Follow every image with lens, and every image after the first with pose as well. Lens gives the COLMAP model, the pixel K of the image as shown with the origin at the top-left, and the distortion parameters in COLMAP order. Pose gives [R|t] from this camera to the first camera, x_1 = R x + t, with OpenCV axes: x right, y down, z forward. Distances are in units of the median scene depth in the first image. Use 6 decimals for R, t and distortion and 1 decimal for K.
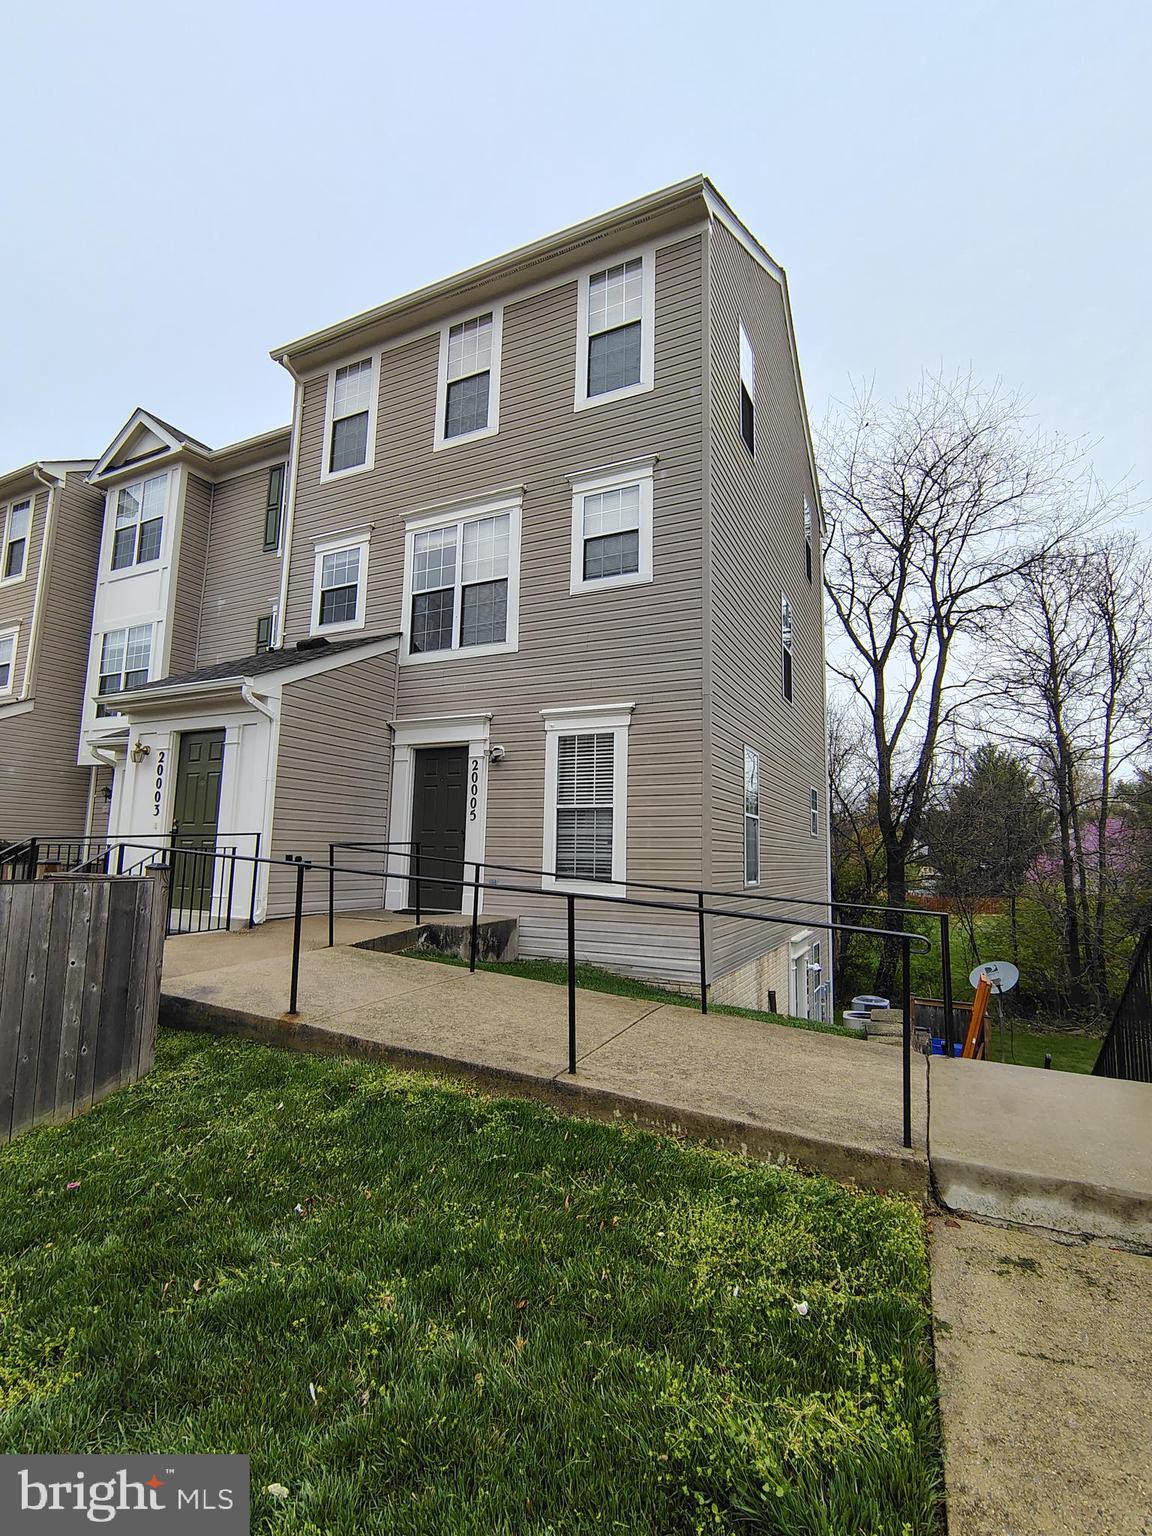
lens RADIAL K [[719.0, 0, 576.0], [0, 719.0, 768.0], [0, 0, 1]] dist [-0.022256, 0.006819]
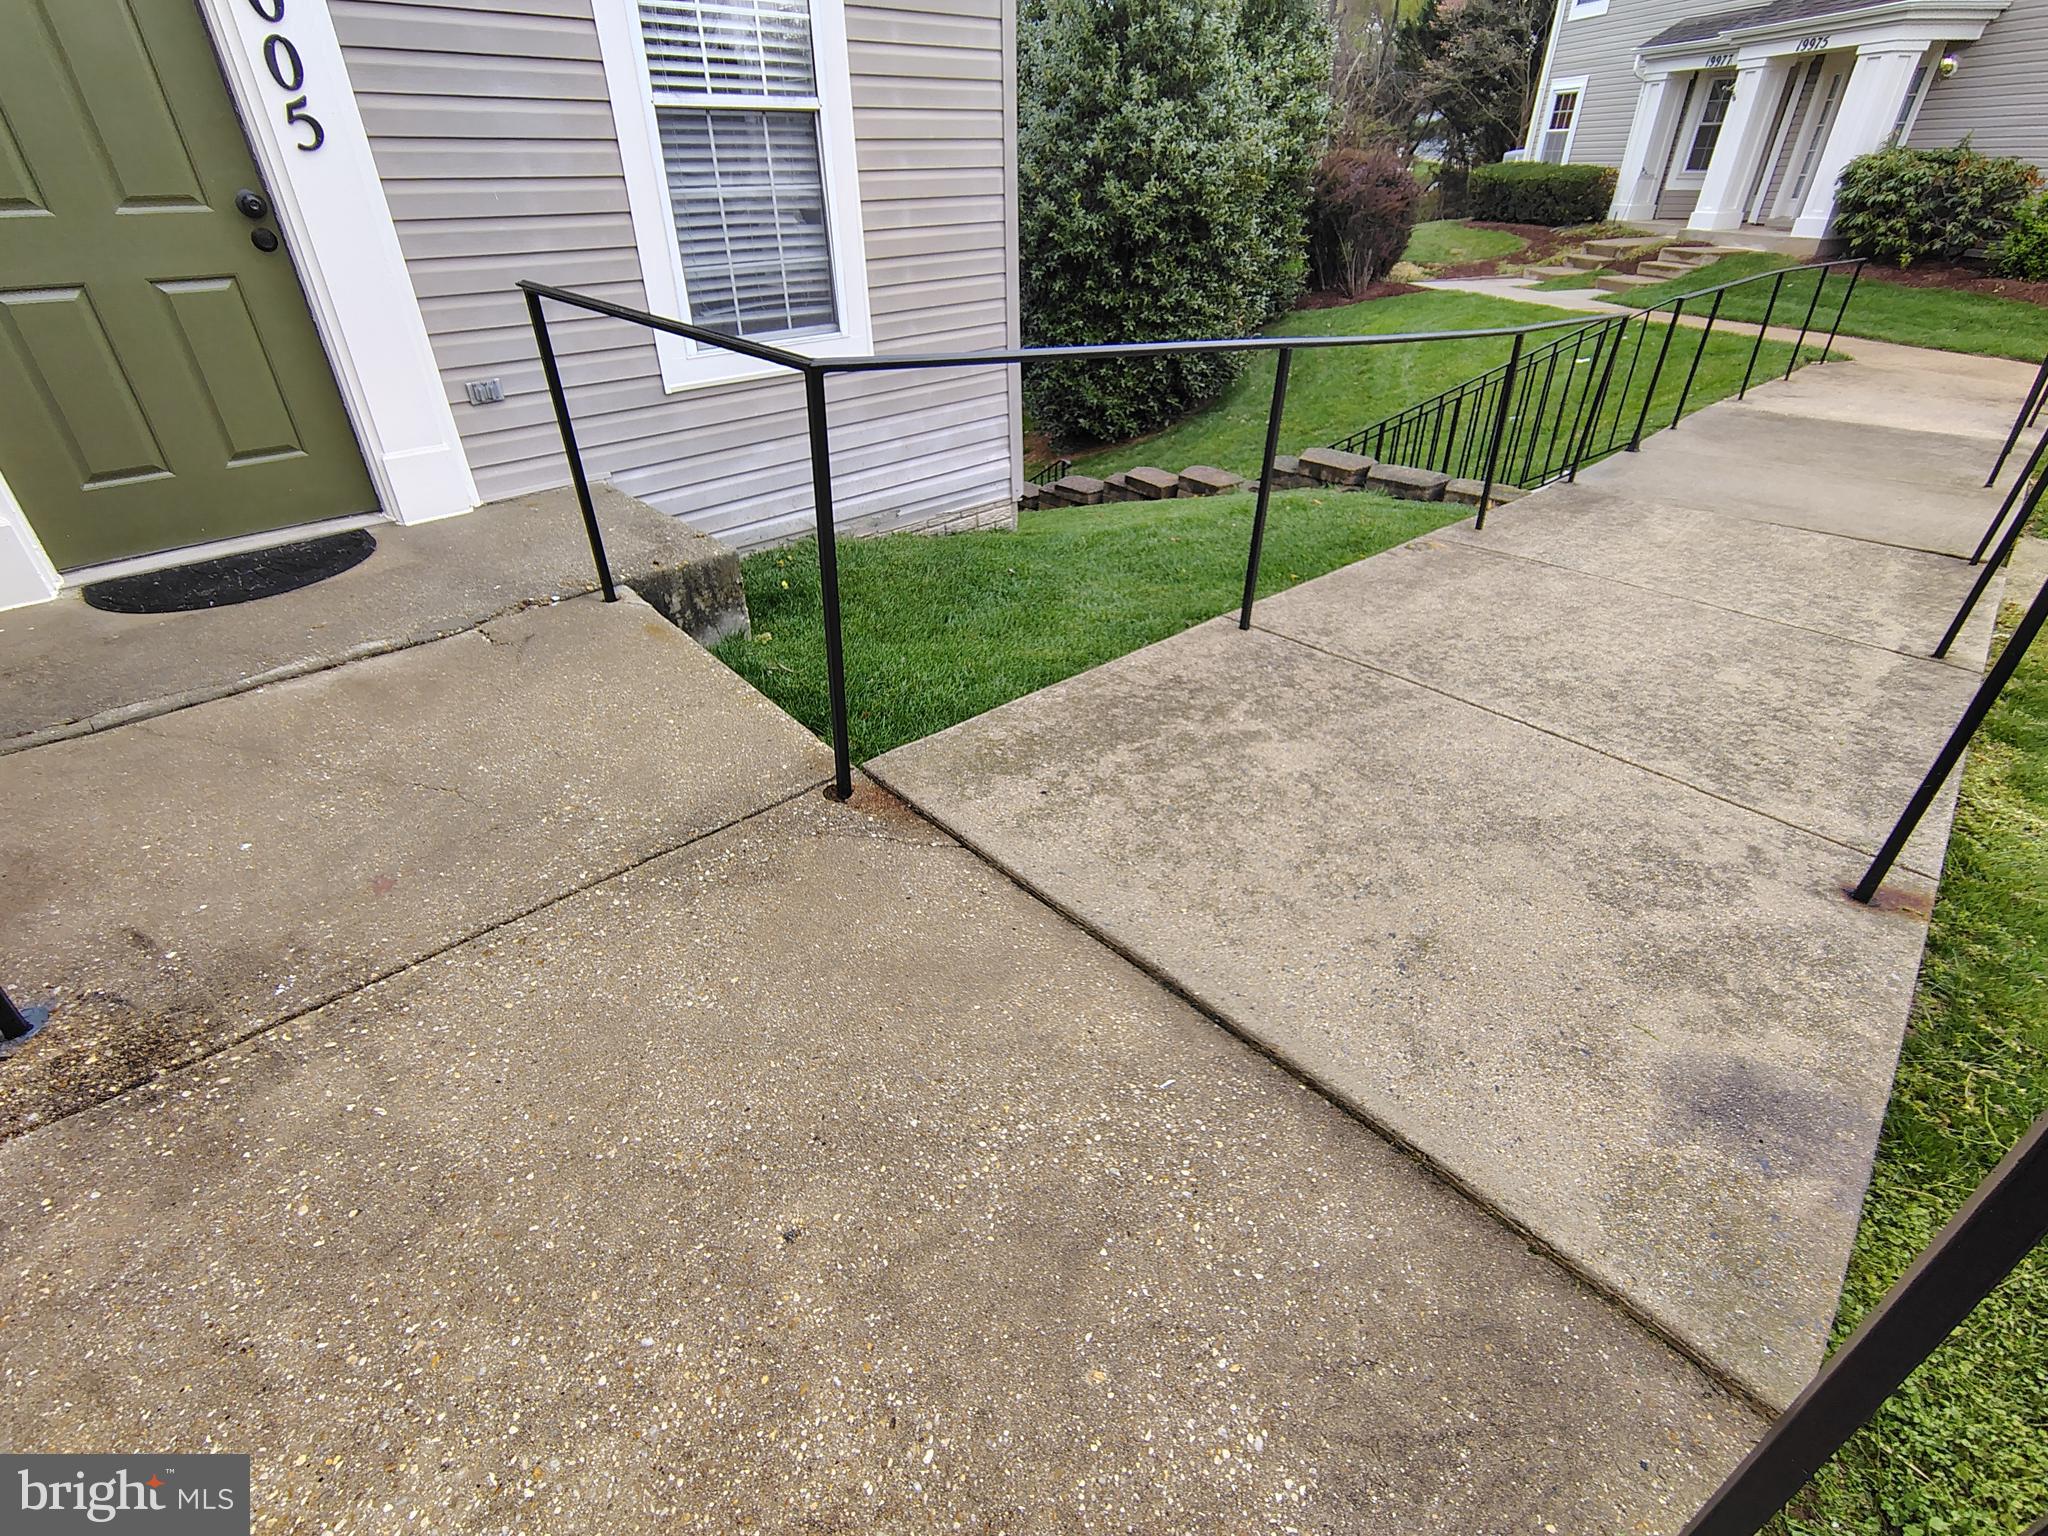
lens RADIAL K [[958.6, 0, 1024.0], [0, 958.6, 768.0], [0, 0, 1]] dist [-0.022256, 0.006819]
pose [[0.339745, -0.523126, 0.781609, -0.422340], [-0.100135, 0.806199, 0.583109, 0.029504], [-0.935172, -0.276375, 0.221519, 0.632701]]
